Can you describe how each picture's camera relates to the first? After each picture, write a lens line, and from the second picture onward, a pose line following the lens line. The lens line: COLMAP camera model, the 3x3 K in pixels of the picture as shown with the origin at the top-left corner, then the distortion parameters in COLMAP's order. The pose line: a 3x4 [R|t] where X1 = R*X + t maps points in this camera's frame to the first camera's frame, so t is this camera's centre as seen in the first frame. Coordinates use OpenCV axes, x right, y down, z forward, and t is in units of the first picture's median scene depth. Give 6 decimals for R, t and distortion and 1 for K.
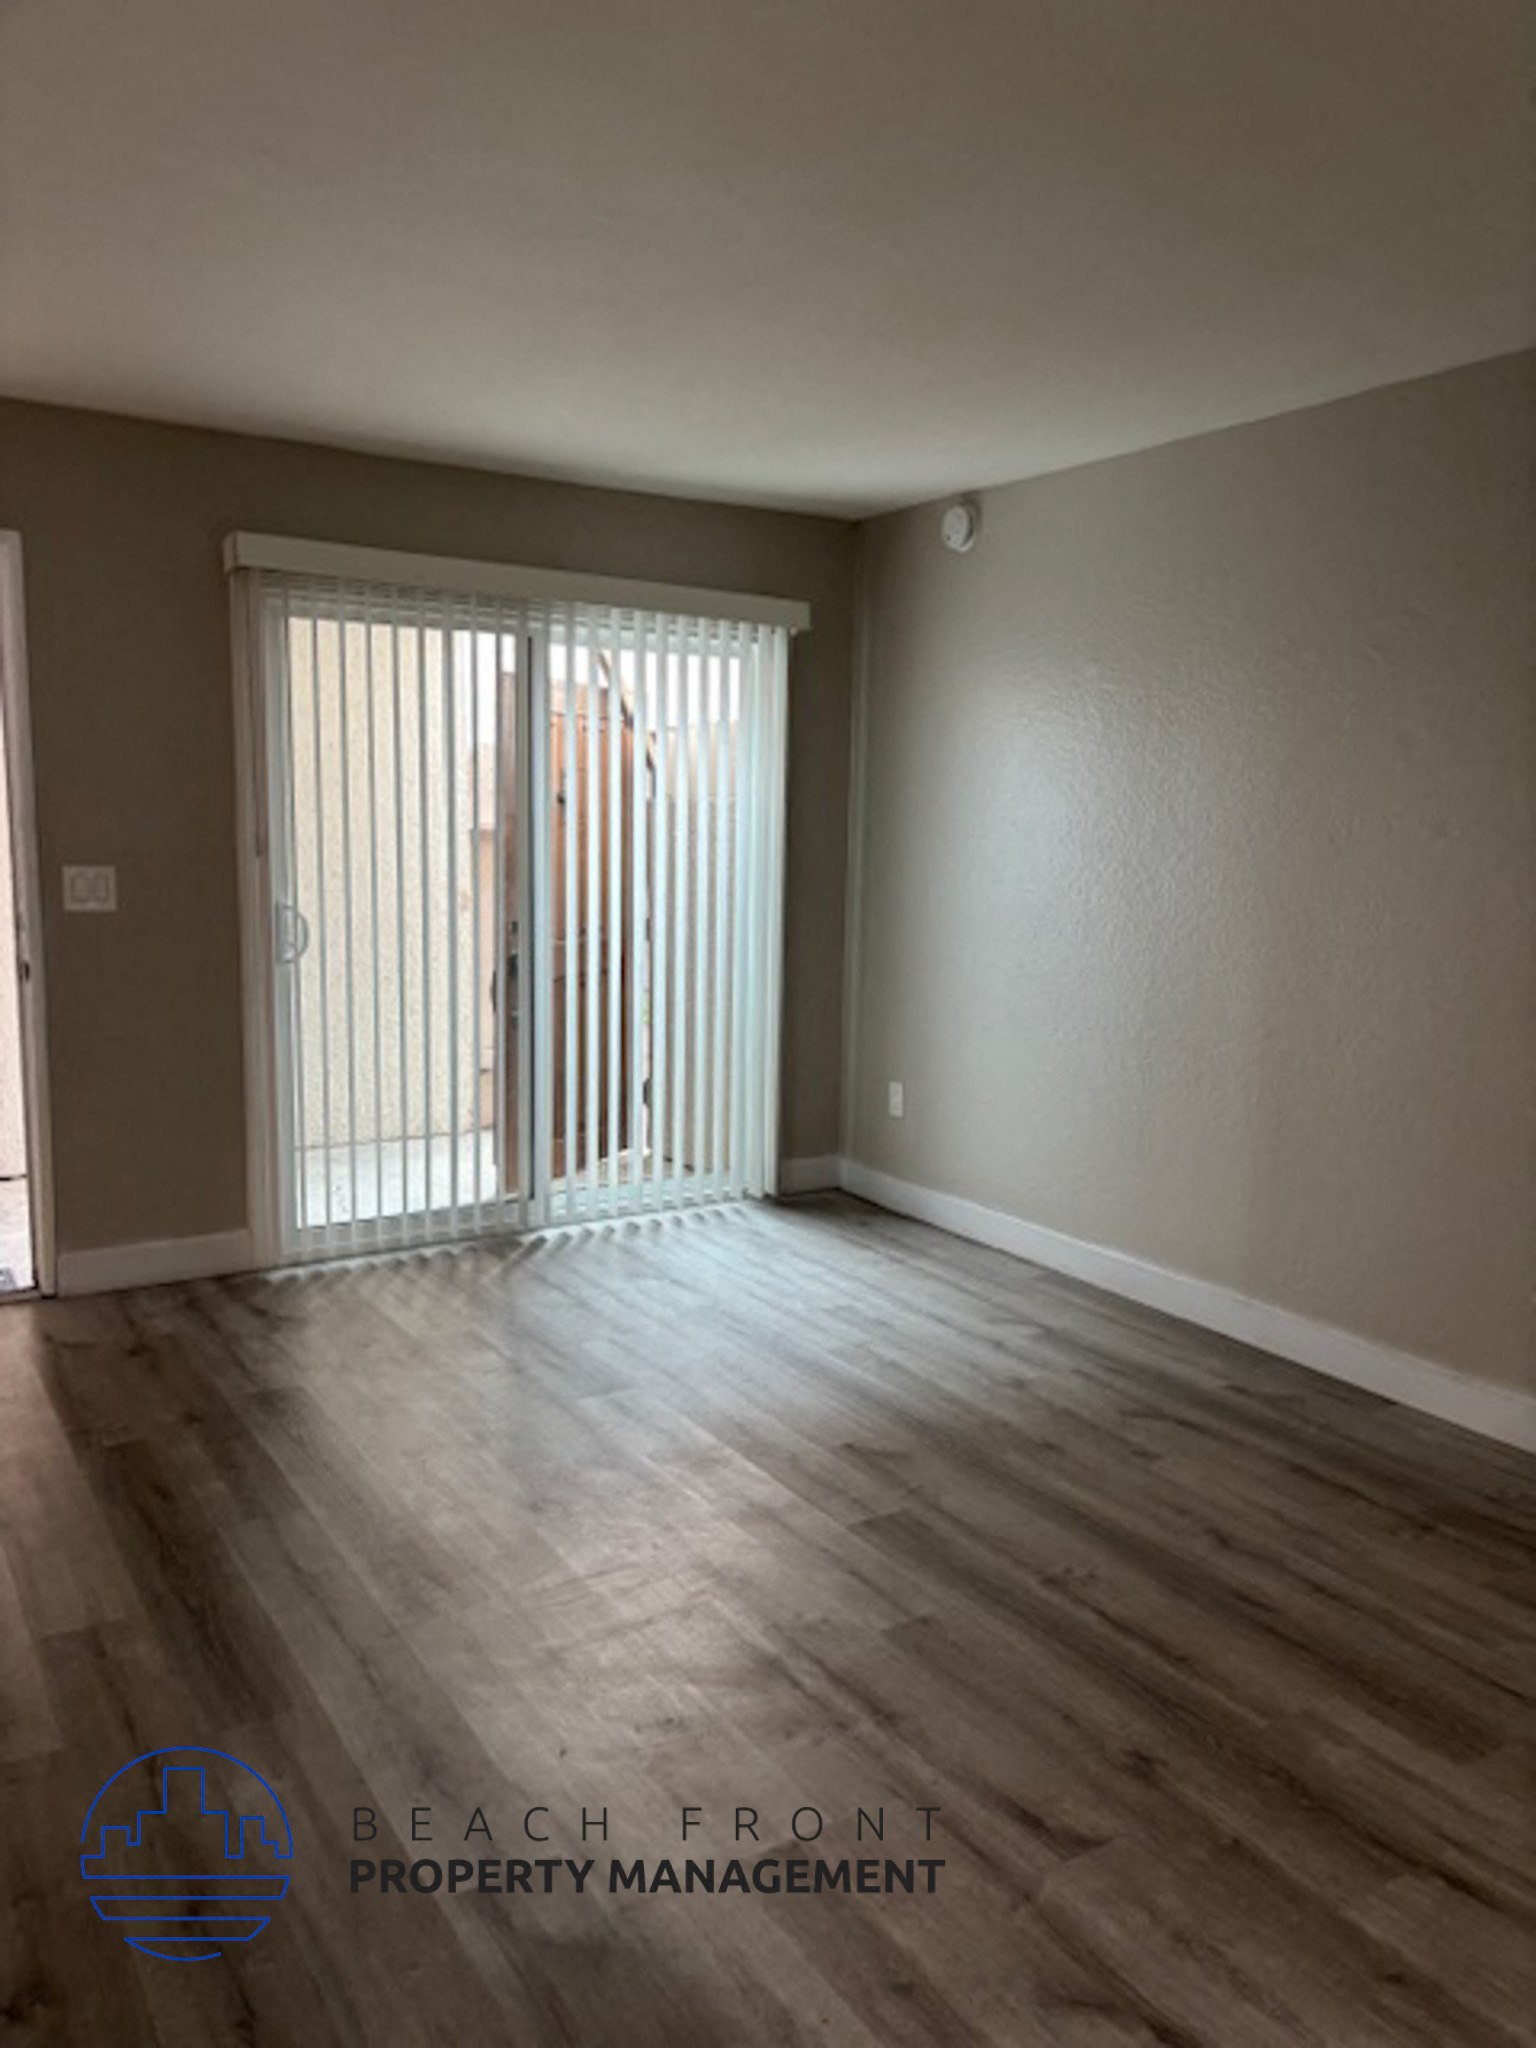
lens RADIAL K [[1534.7, 0, 774.8], [0, 1534.7, 1022.4], [0, 0, 1]] dist [0.020036, -0.003225]
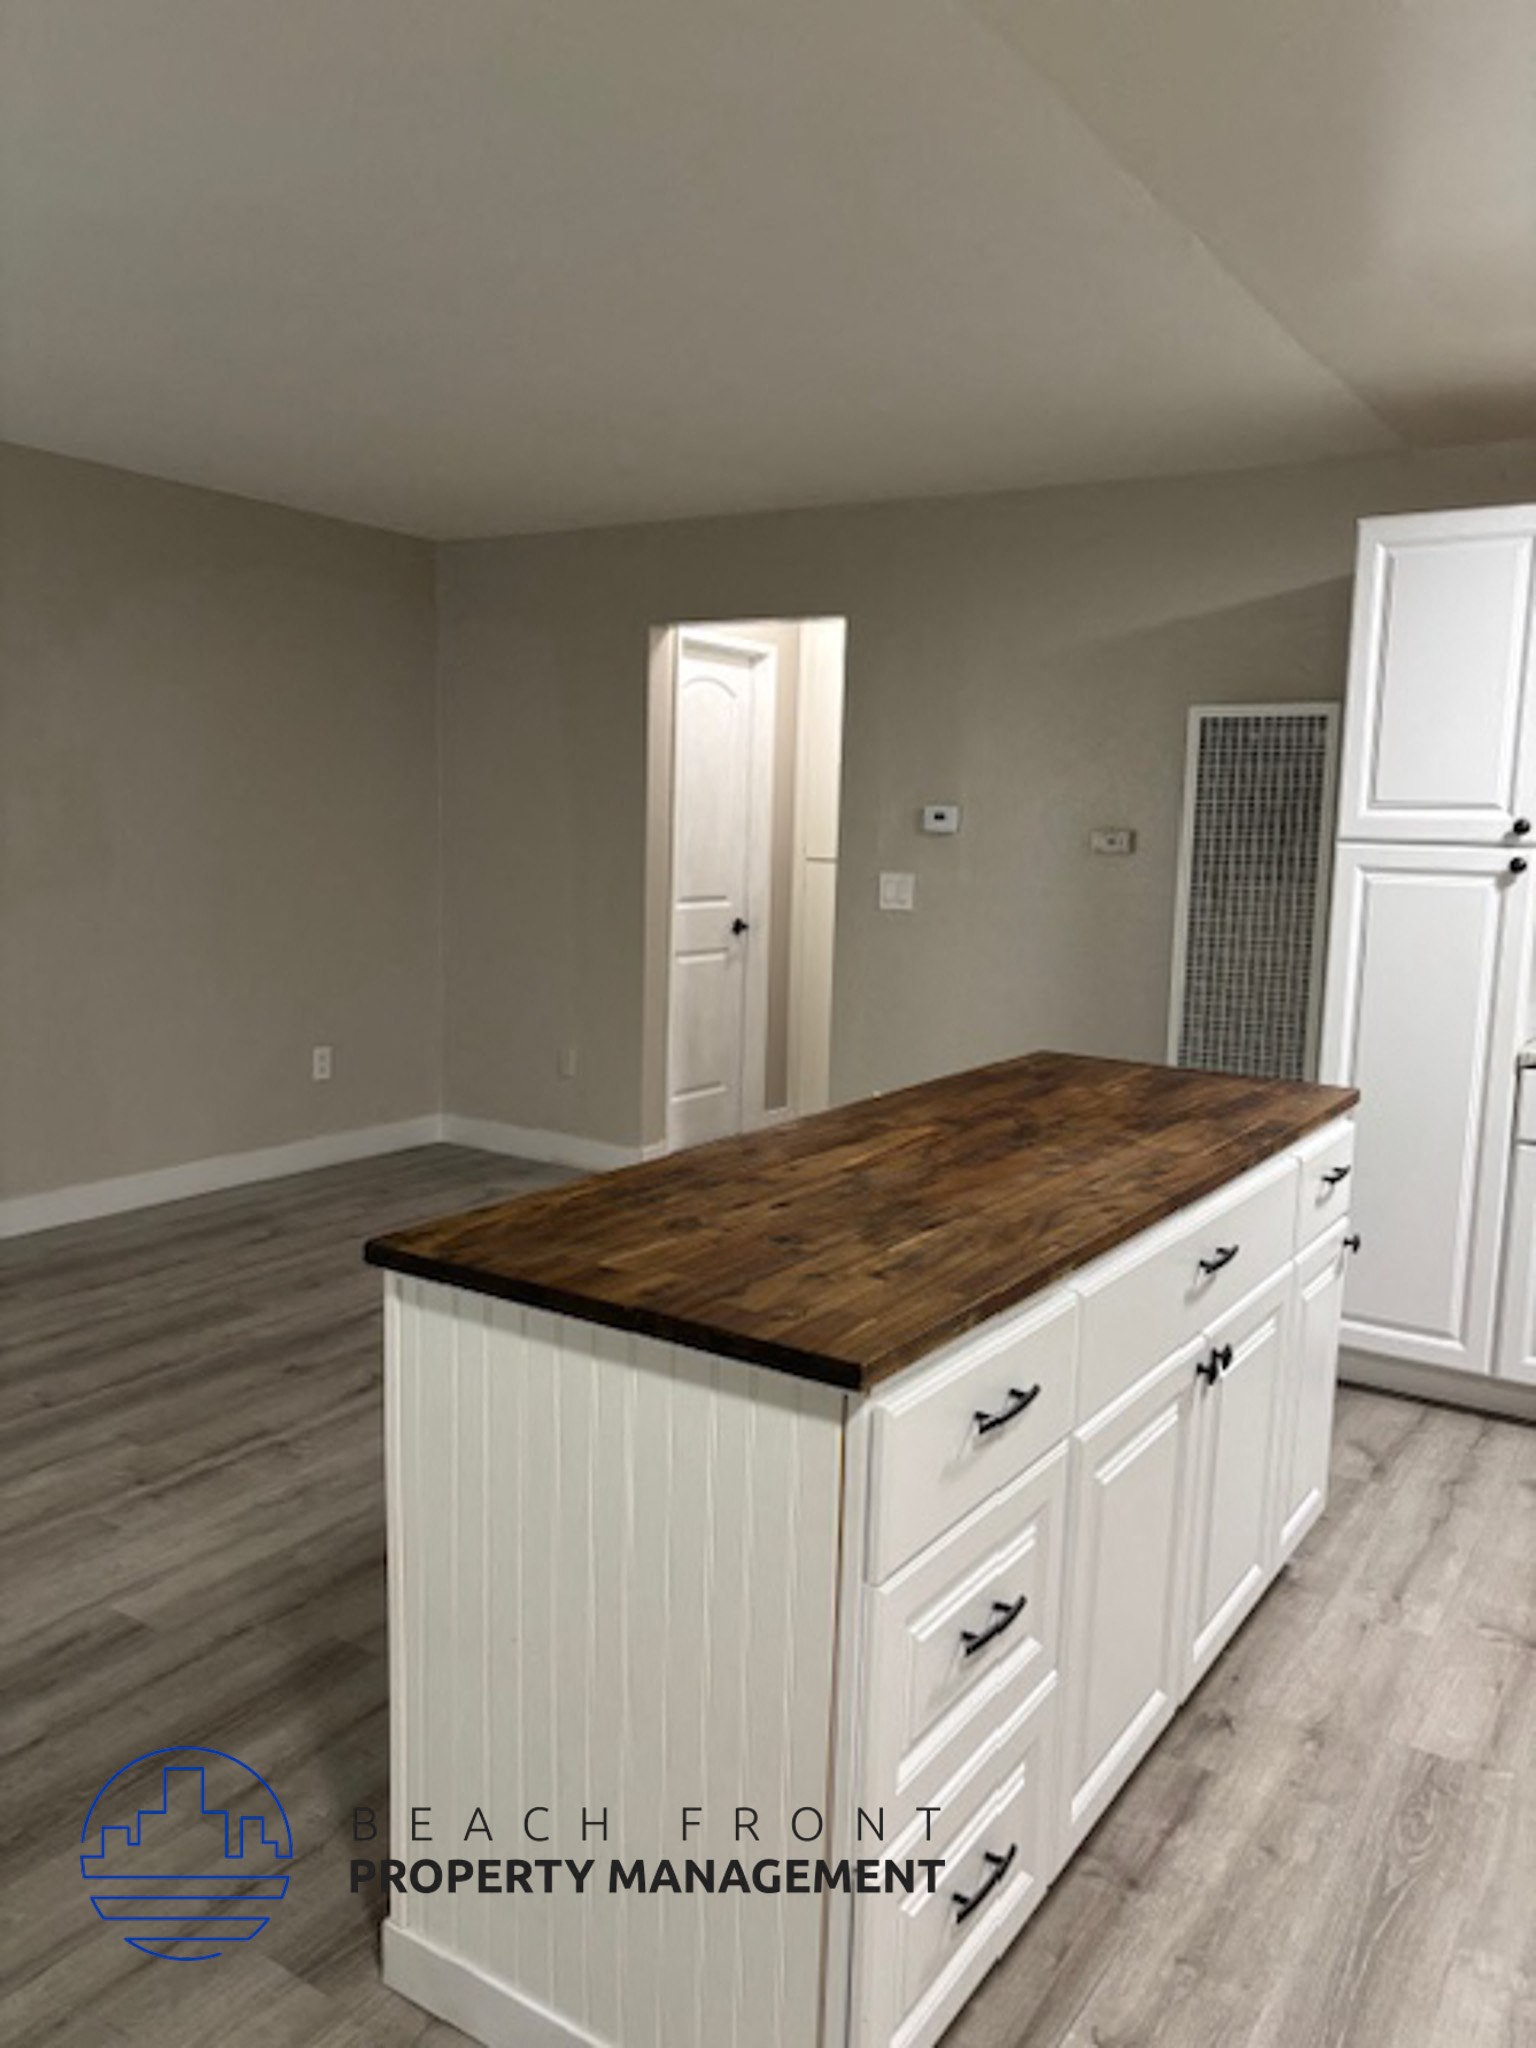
lens RADIAL K [[1533.0, 0, 777.0], [0, 1533.0, 1026.7], [0, 0, 1]] dist [0.050290, -0.052655]
pose [[-0.405414, -0.161582, 0.899739, -1.118436], [0.090321, 0.972357, 0.215321, -0.149045], [-0.909660, 0.168560, -0.379613, 0.873314]]
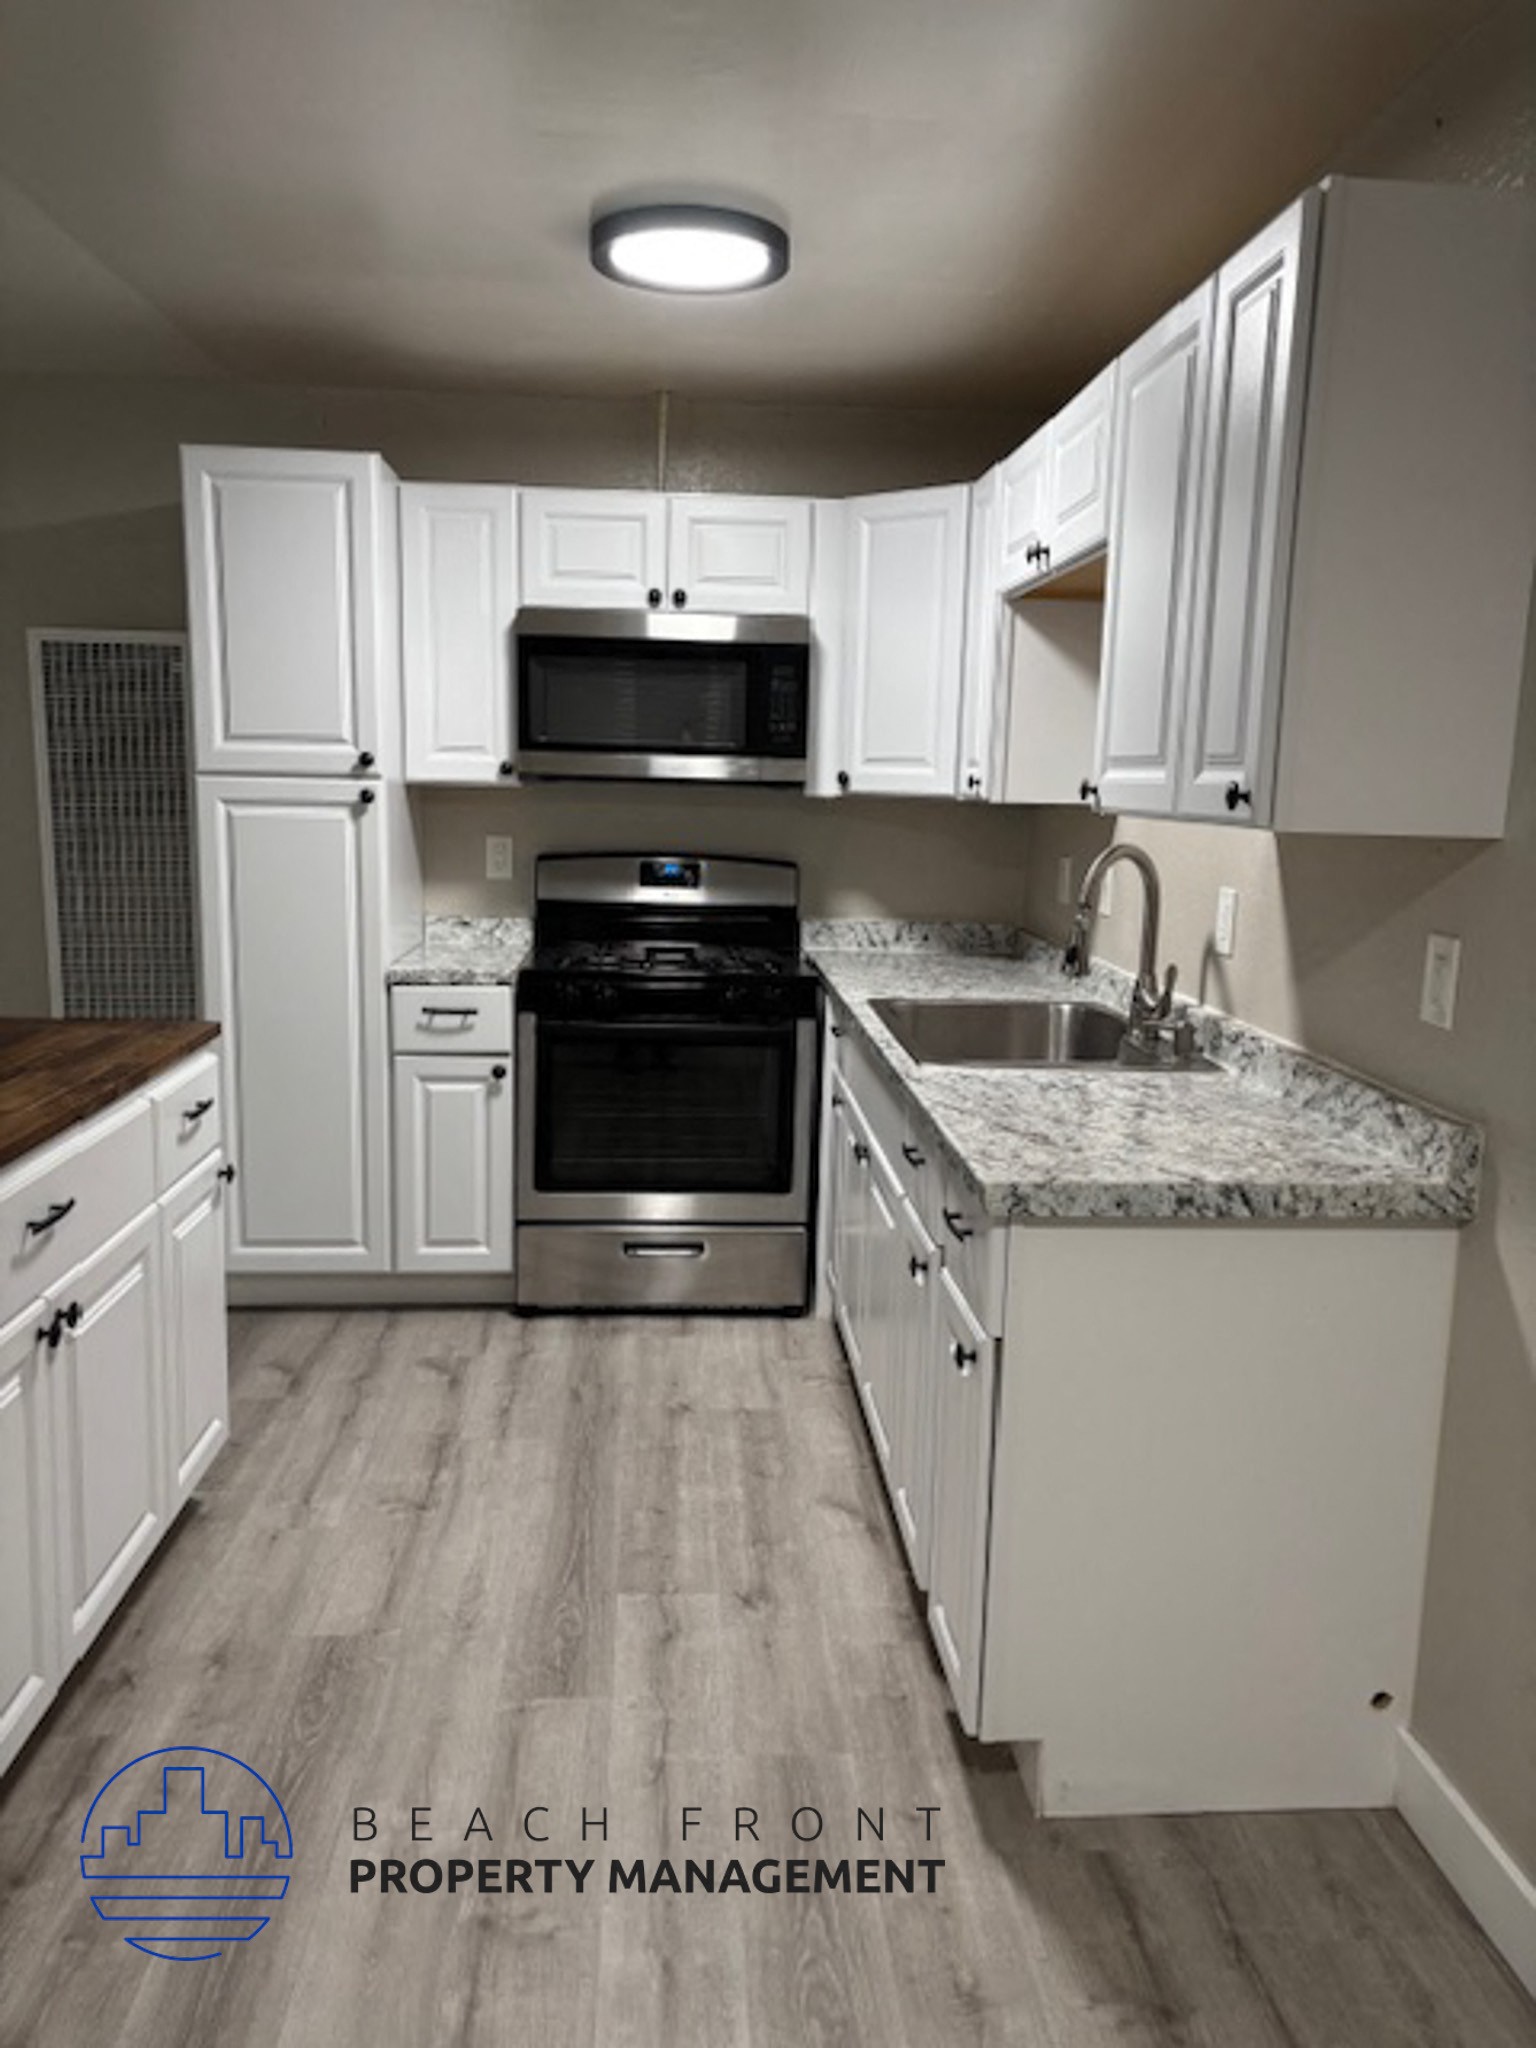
lens RADIAL K [[1533.0, 0, 777.0], [0, 1533.0, 1026.7], [0, 0, 1]] dist [0.050290, -0.052655]
pose [[-0.877278, -0.125992, 0.463151, -1.164285], [0.017419, 0.955941, 0.293041, -0.146155], [-0.479666, 0.265146, -0.836432, 0.827400]]
